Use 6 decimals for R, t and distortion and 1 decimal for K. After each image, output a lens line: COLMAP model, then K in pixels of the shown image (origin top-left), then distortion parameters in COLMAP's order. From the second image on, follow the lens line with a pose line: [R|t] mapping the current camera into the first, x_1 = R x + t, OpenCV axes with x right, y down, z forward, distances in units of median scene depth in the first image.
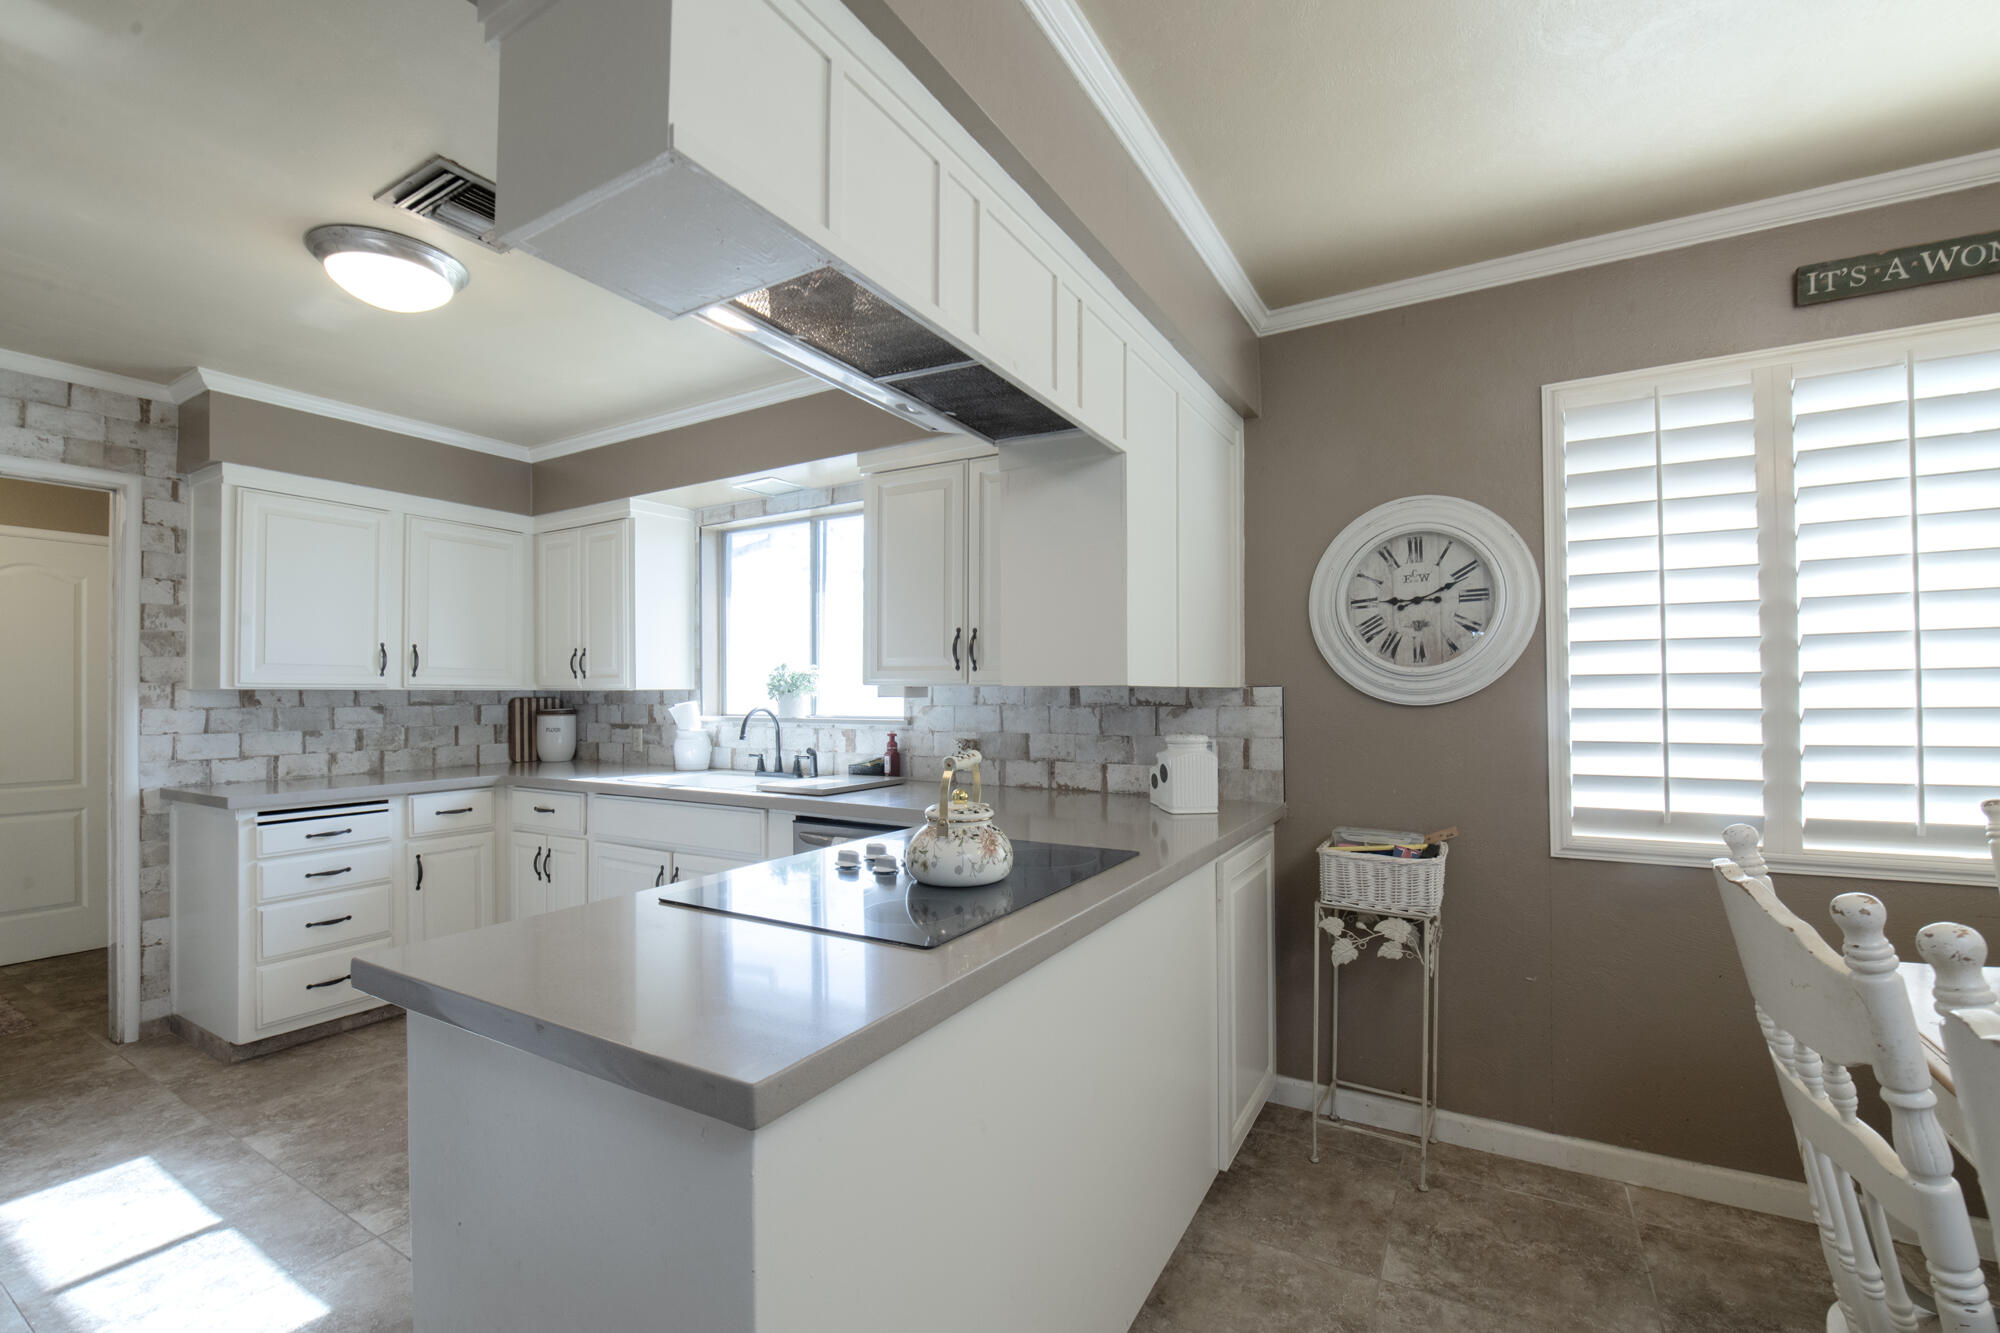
lens RADIAL K [[842.2, 0, 988.8], [0, 842.2, 717.7], [0, 0, 1]] dist [-0.015115, -0.000075]
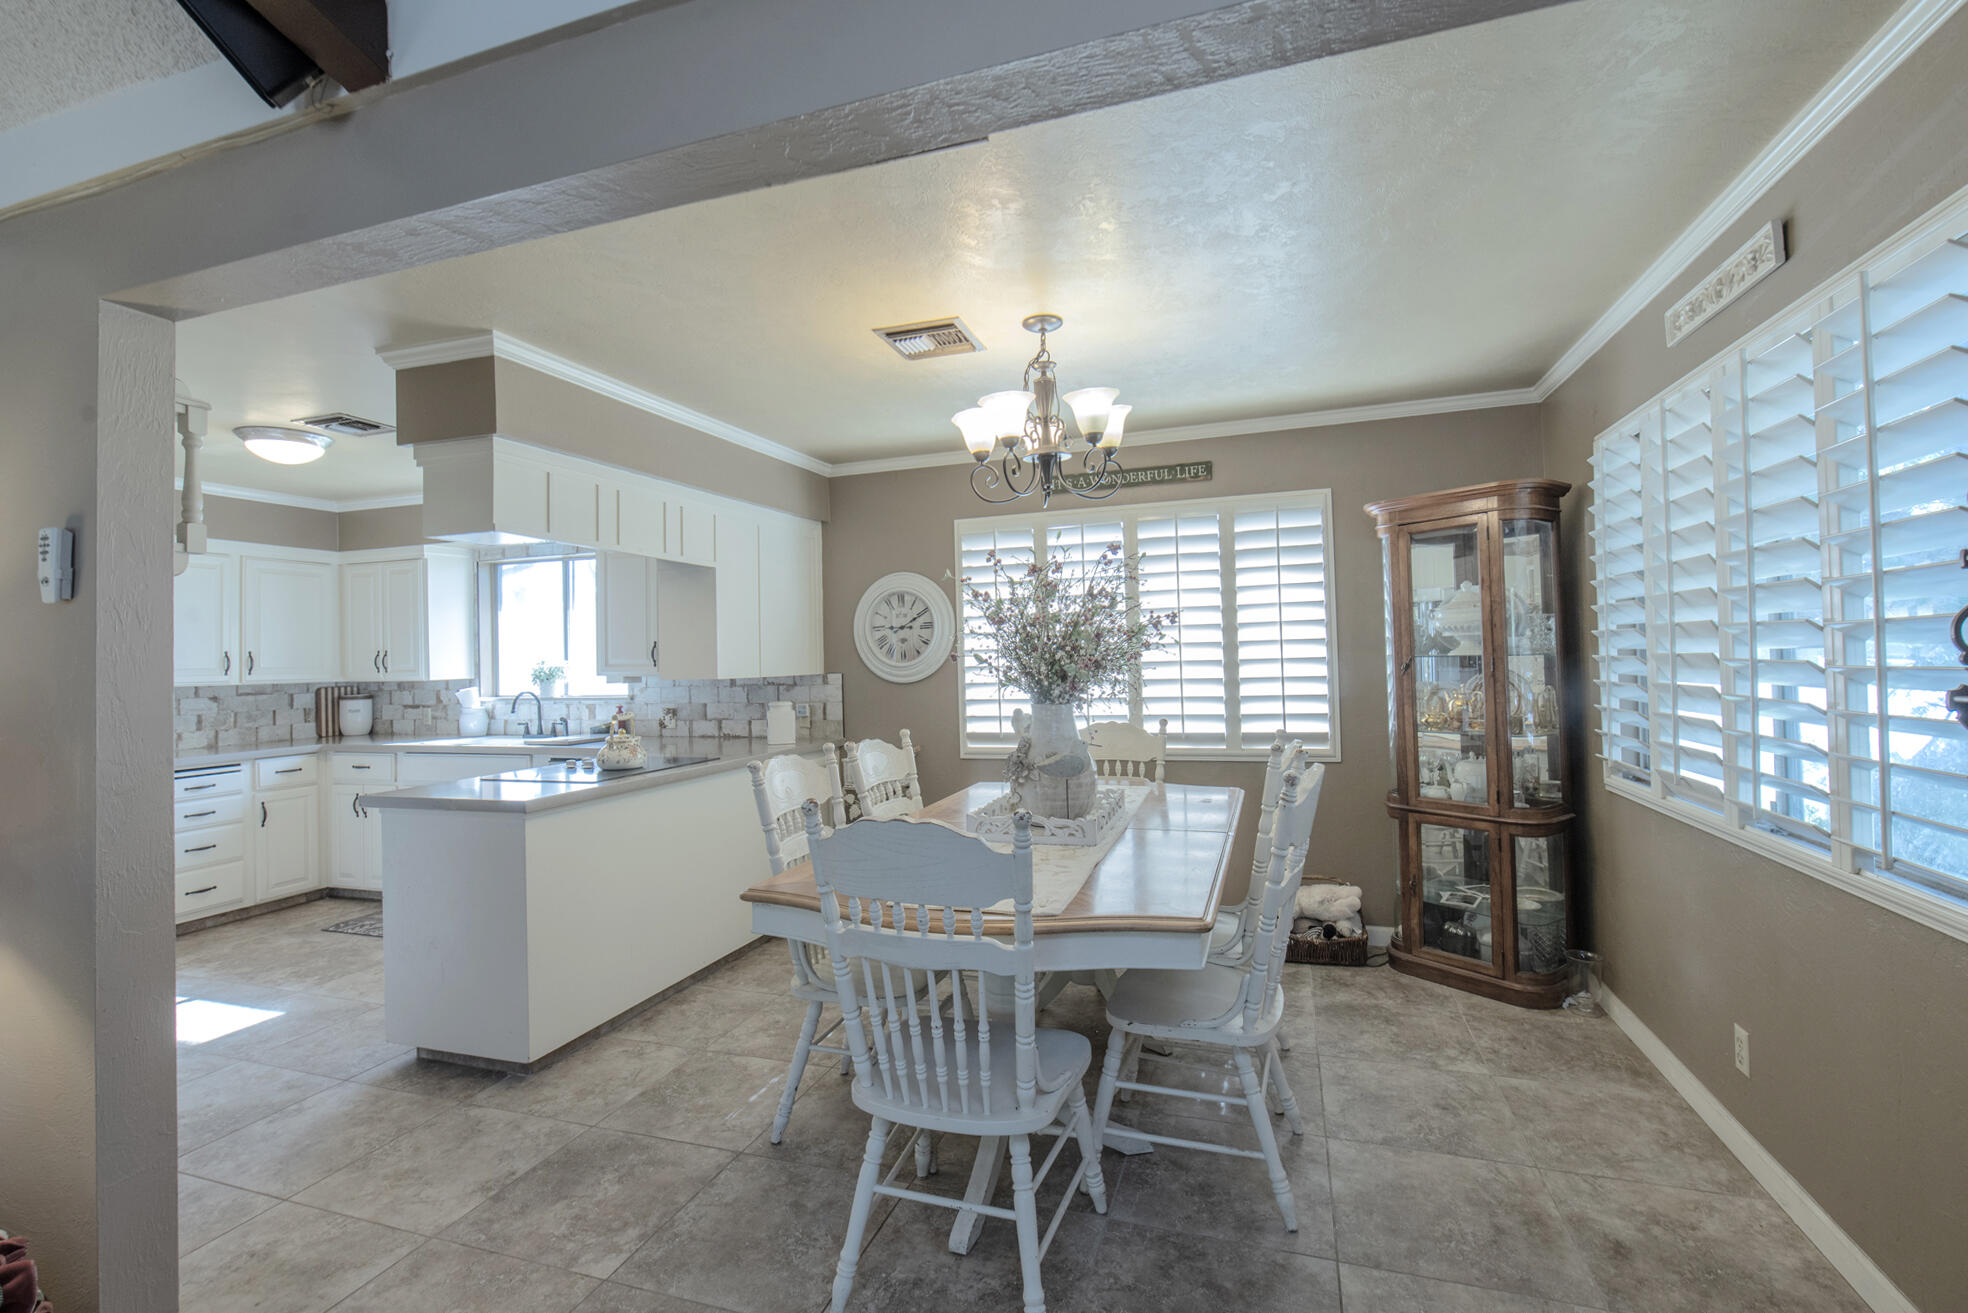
lens RADIAL K [[866.8, 0, 984.0], [0, 866.8, 656.5], [0, 0, 1]] dist [0.002300, -0.006702]
pose [[0.975366, -0.017383, 0.219906, 0.178518], [0.024520, 0.999256, -0.029766, -0.007802], [-0.219225, 0.034425, 0.975067, -0.661350]]
